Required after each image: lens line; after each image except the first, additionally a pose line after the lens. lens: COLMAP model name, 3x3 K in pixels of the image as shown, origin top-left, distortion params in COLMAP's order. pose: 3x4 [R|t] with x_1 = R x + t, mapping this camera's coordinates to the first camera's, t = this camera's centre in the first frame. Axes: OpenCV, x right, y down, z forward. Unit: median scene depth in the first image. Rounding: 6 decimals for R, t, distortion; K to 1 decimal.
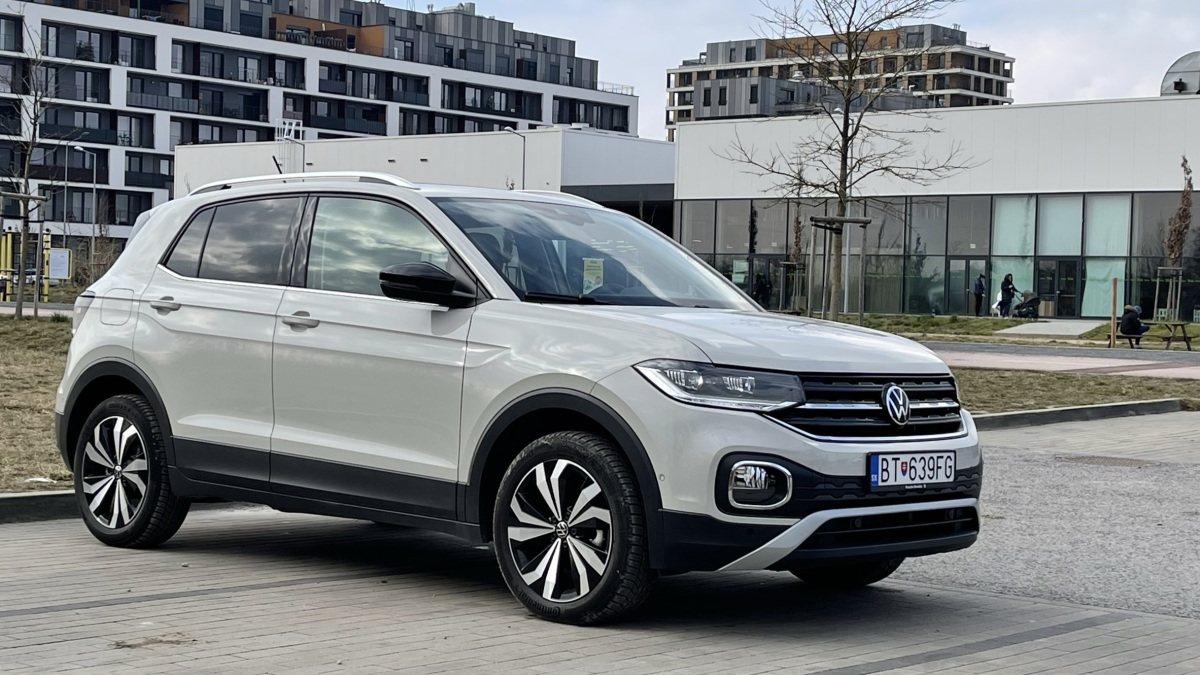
lens RADIAL K [[1870.0, 0, 600.0], [0, 1870.0, 337.5], [0, 0, 1]] dist [-0.022969, -0.035722]
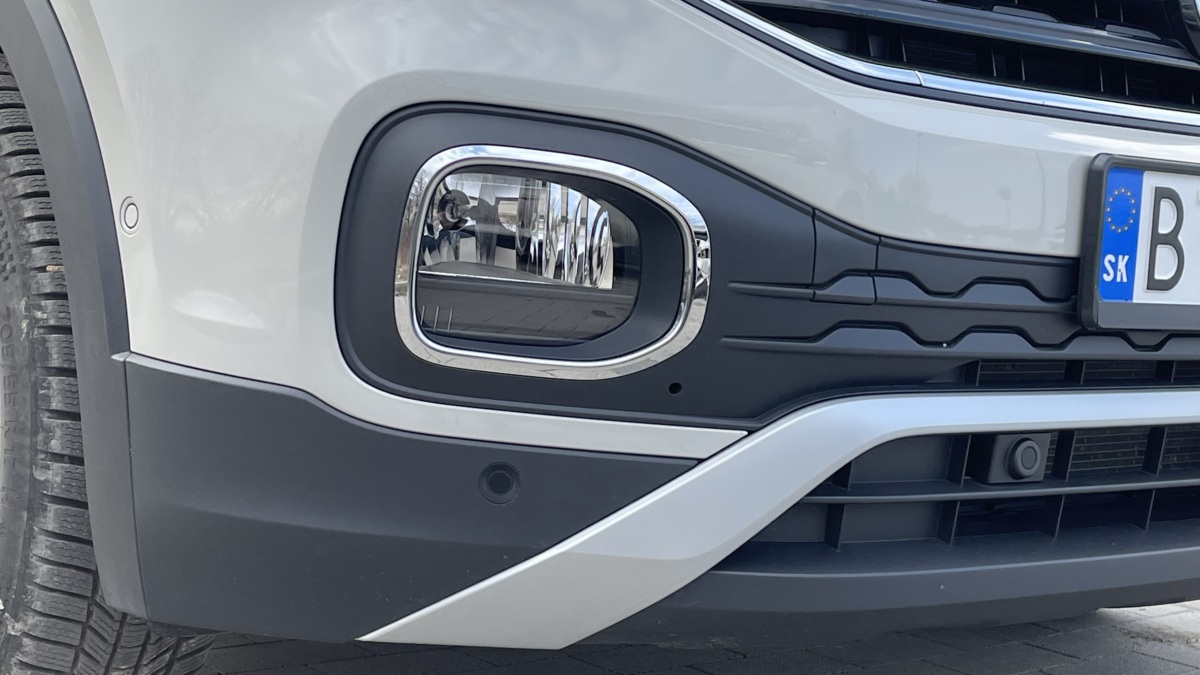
lens RADIAL K [[1870.0, 0, 600.0], [0, 1870.0, 337.5], [0, 0, 1]] dist [-0.022969, -0.035722]
pose [[0.986639, 0.048280, -0.155602, 0.116102], [-0.036013, 0.996086, 0.080715, 0.064938], [0.158890, -0.074033, 0.984517, 0.736622]]
